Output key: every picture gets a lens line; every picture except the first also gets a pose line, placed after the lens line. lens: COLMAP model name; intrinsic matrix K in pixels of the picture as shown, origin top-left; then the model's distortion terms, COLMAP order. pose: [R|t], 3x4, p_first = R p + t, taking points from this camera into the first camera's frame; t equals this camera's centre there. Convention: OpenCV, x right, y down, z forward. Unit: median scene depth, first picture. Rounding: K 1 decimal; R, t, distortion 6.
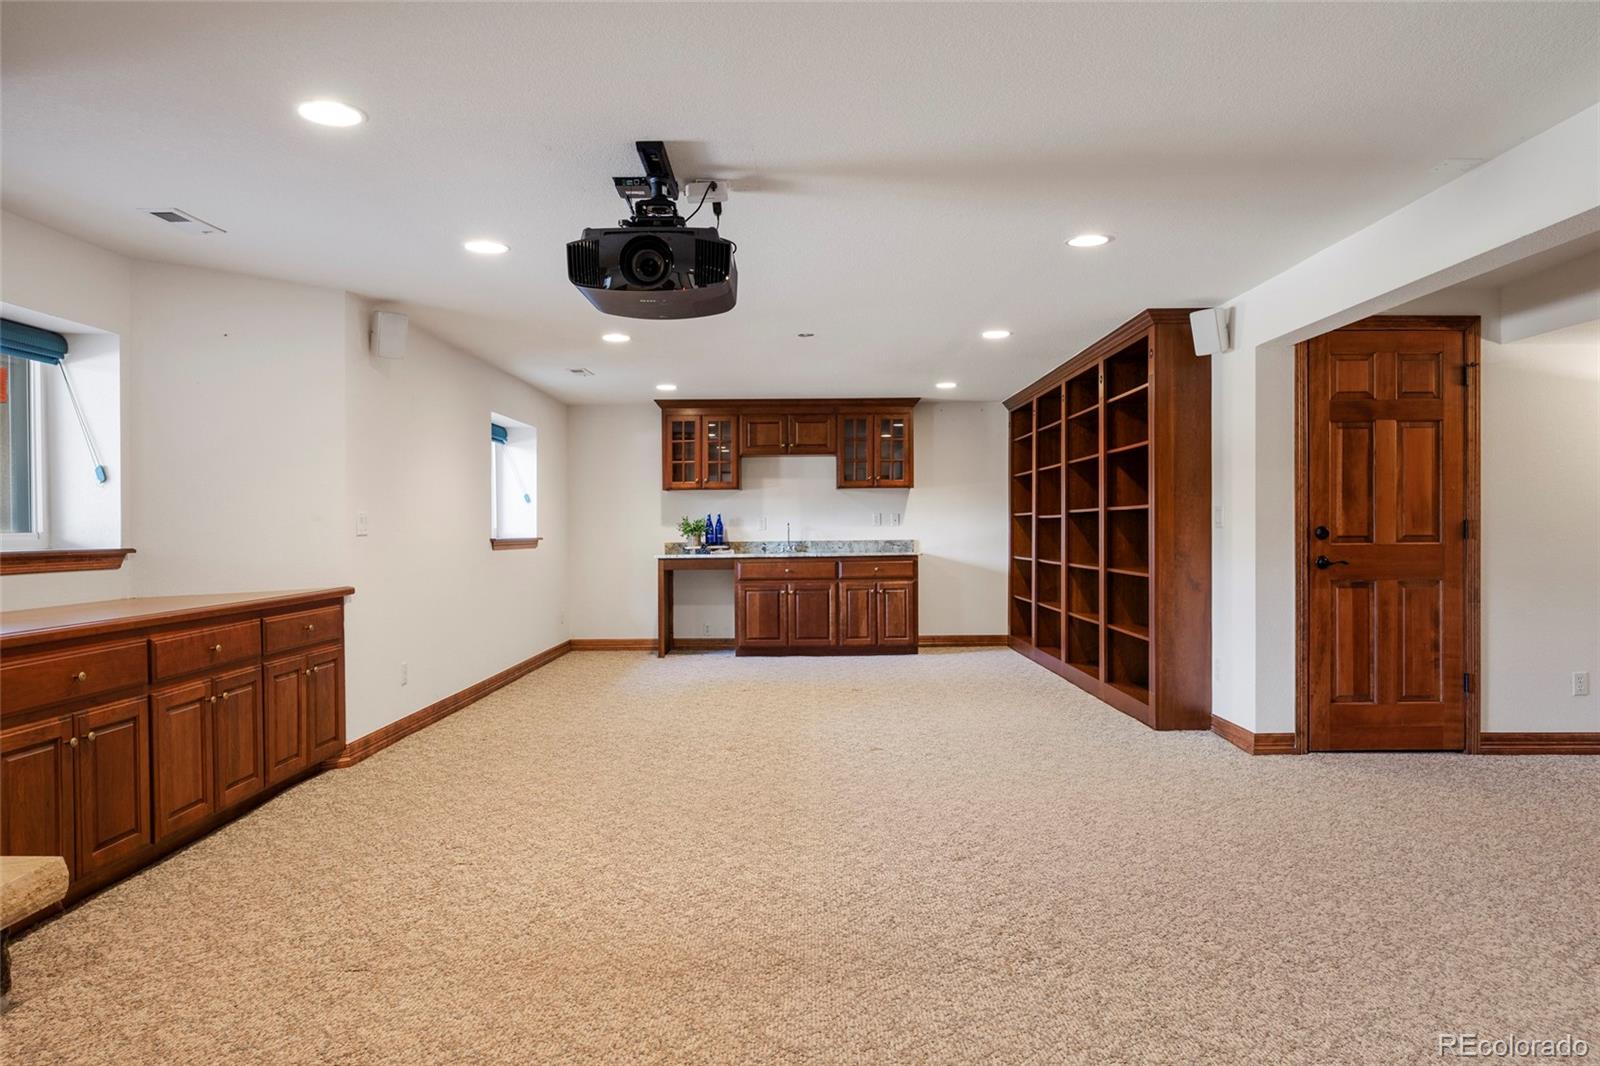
lens RADIAL K [[1007.2, 0, 882.6], [0, 1007.2, 523.6], [0, 0, 1]] dist [-0.005234, -0.004529]
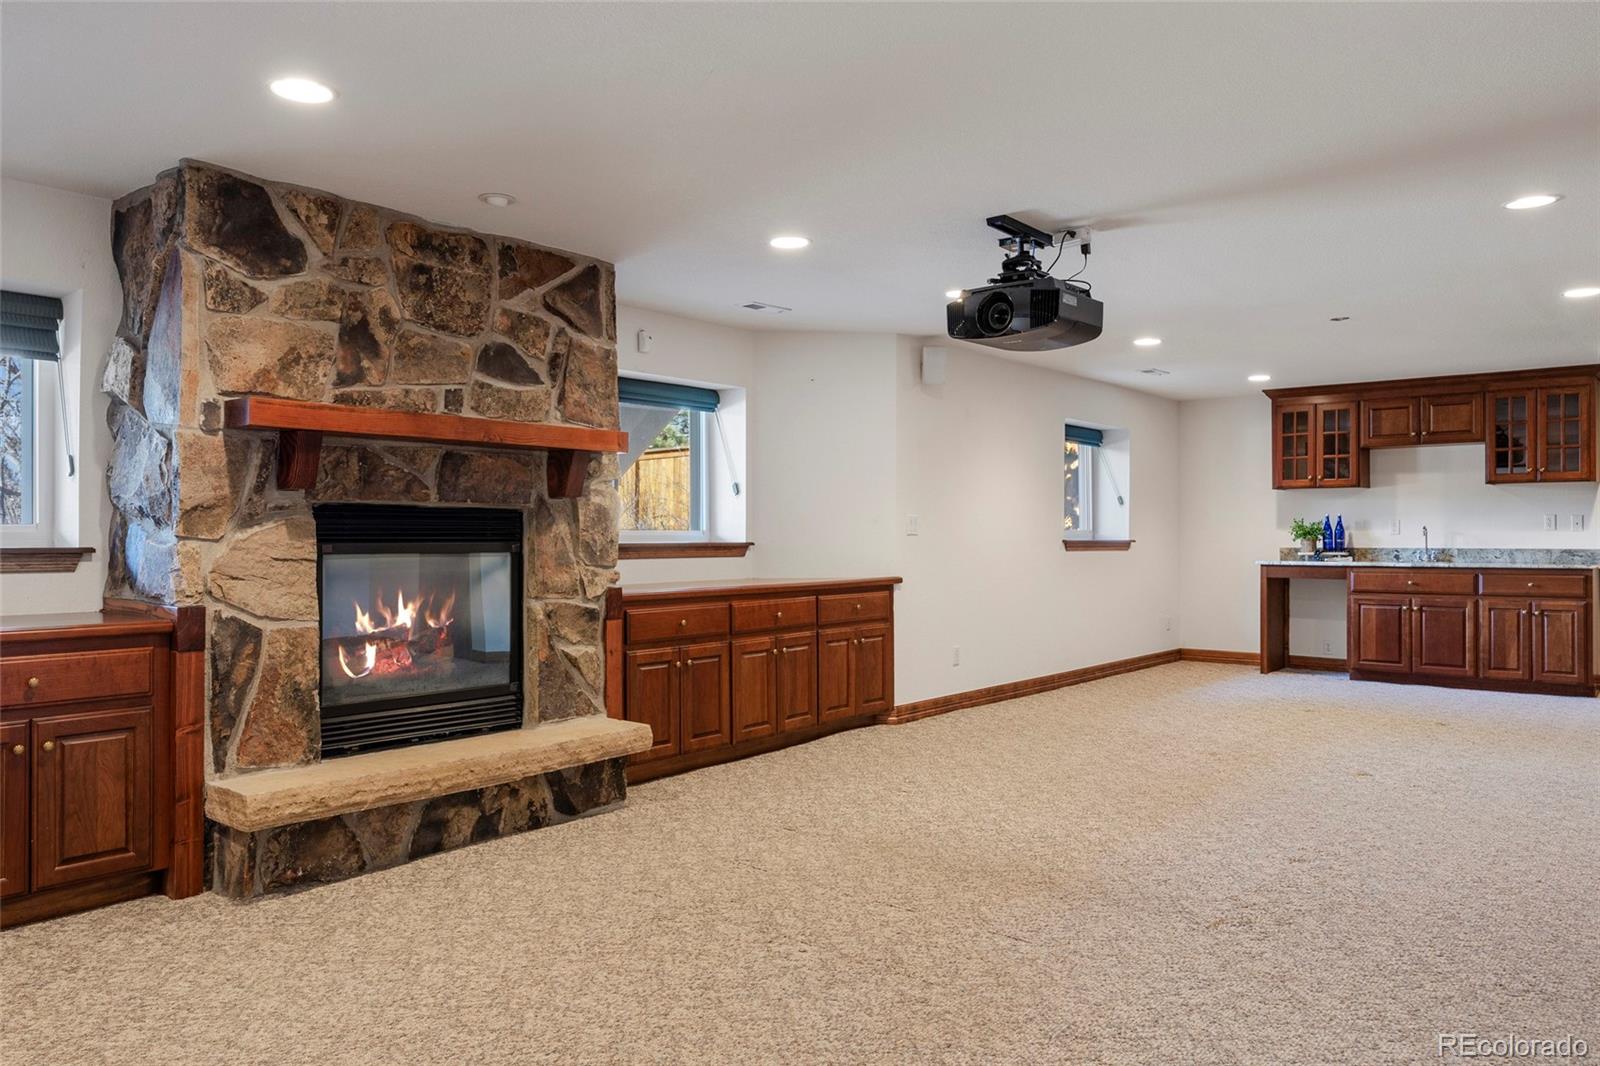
lens RADIAL K [[1250.8, 0, 800.7], [0, 1250.8, 521.8], [0, 0, 1]] dist [-0.039048, 0.007809]
pose [[0.729941, 0.002379, -0.683506, 0.441429], [-0.004584, 0.999988, -0.001415, -0.000963], [0.683495, 0.004166, 0.729943, -0.193782]]
